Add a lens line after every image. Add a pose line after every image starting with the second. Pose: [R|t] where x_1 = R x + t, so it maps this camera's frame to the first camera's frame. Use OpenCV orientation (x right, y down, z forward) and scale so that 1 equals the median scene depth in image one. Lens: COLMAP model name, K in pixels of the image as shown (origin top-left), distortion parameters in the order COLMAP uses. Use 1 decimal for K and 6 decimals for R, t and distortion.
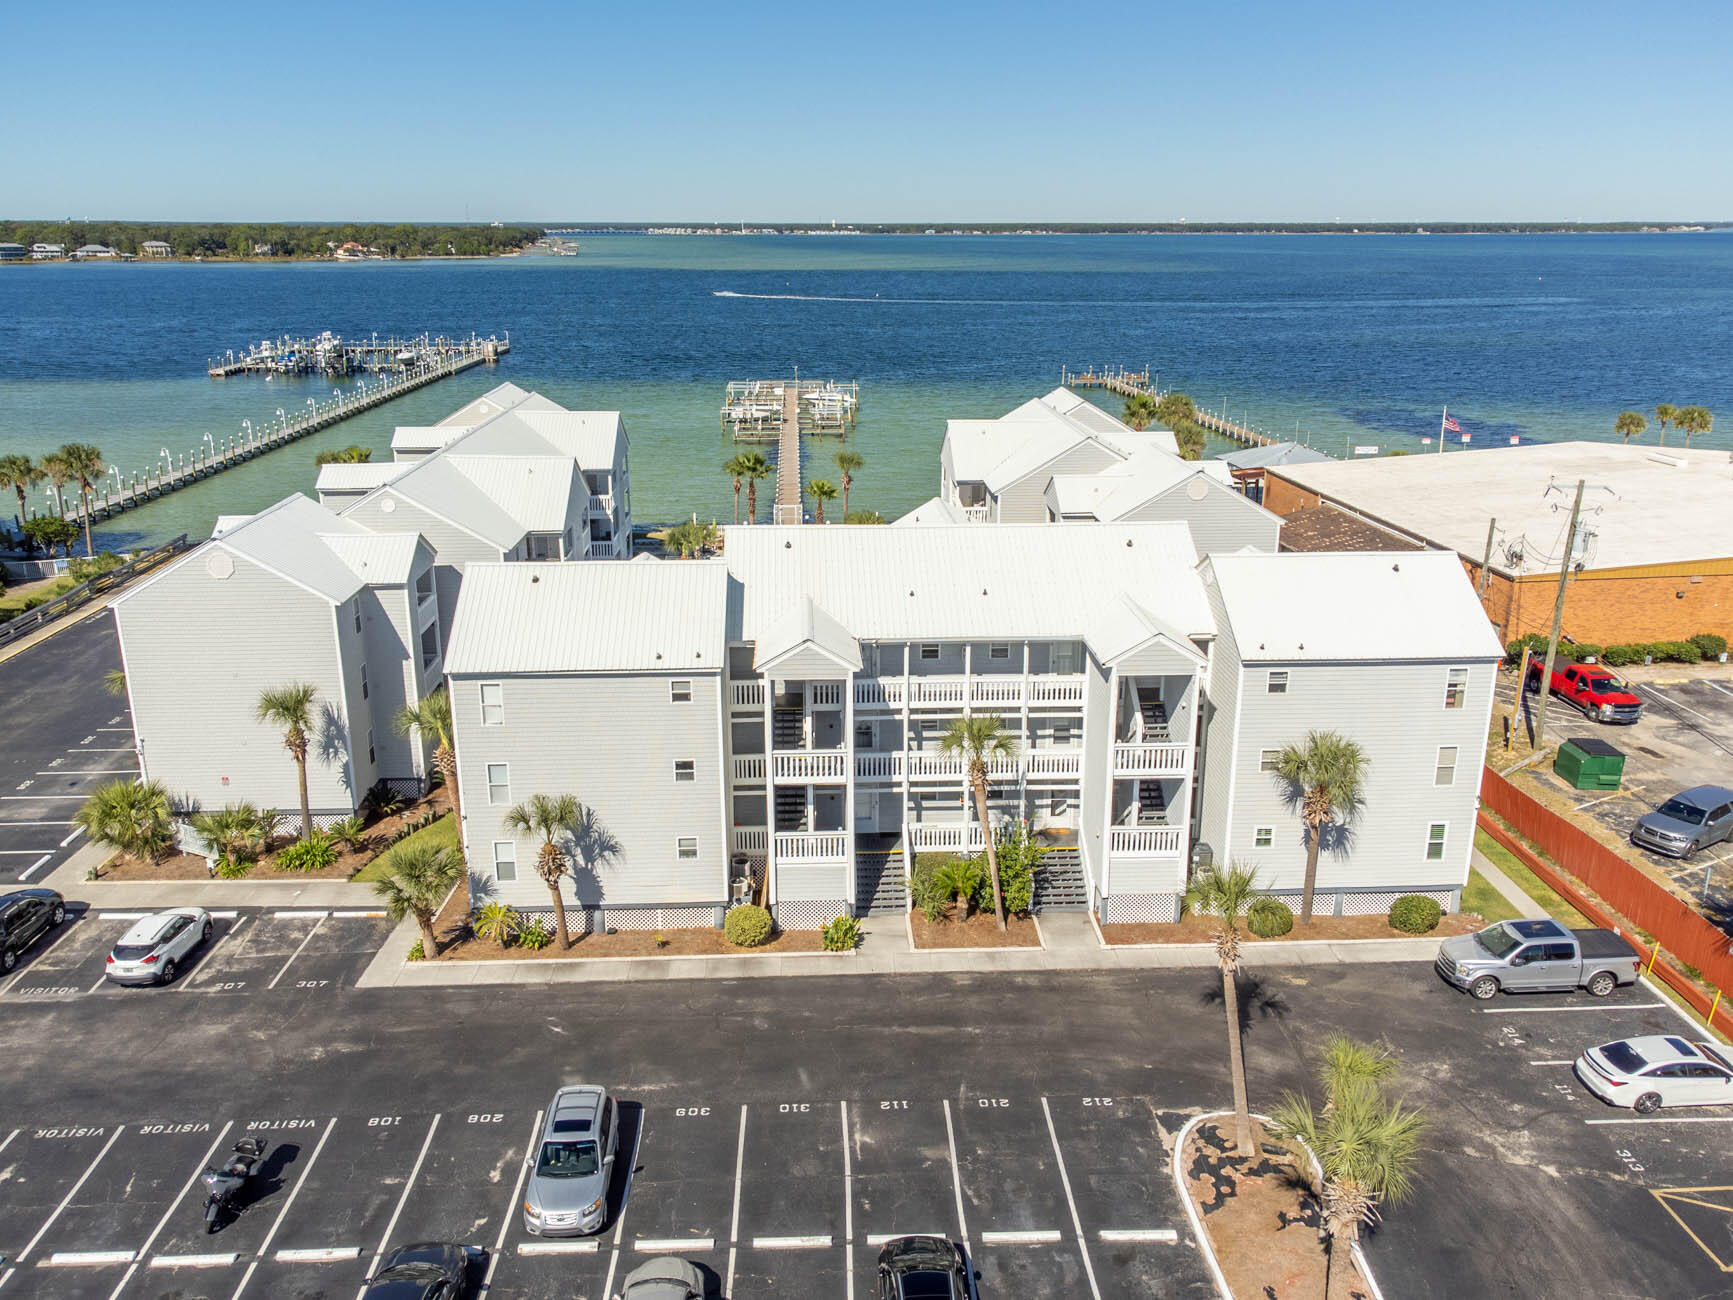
lens RADIAL K [[1374.5, 0, 864.6], [0, 1374.5, 643.9], [0, 0, 1]] dist [0.012516, -0.003141]
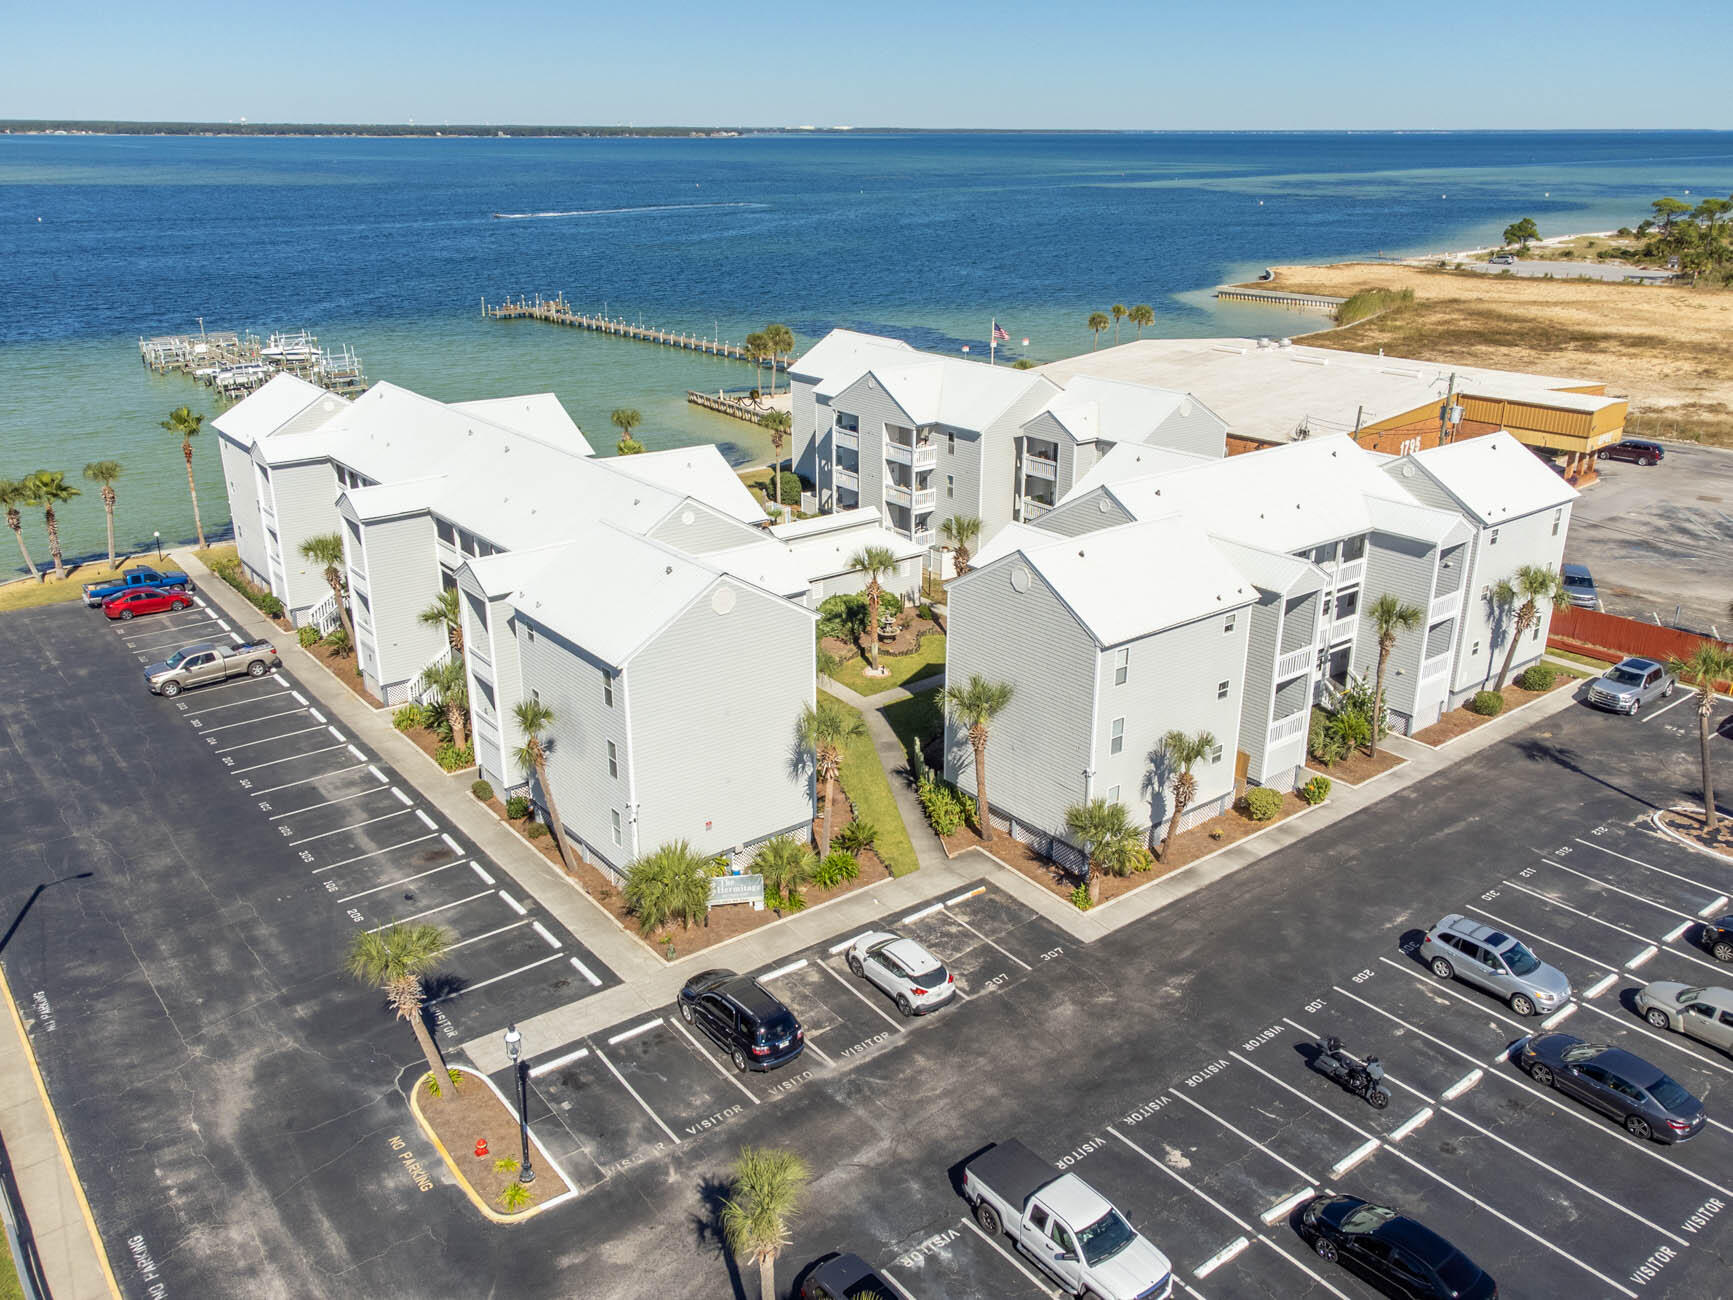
lens RADIAL K [[1374.5, 0, 860.6], [0, 1374.5, 652.4], [0, 0, 1]] dist [0.012516, -0.003141]
pose [[0.811458, -0.204308, 0.547535, -0.974765], [0.165531, 0.978884, 0.119941, -0.126662], [-0.560478, -0.006692, 0.828142, 0.177622]]
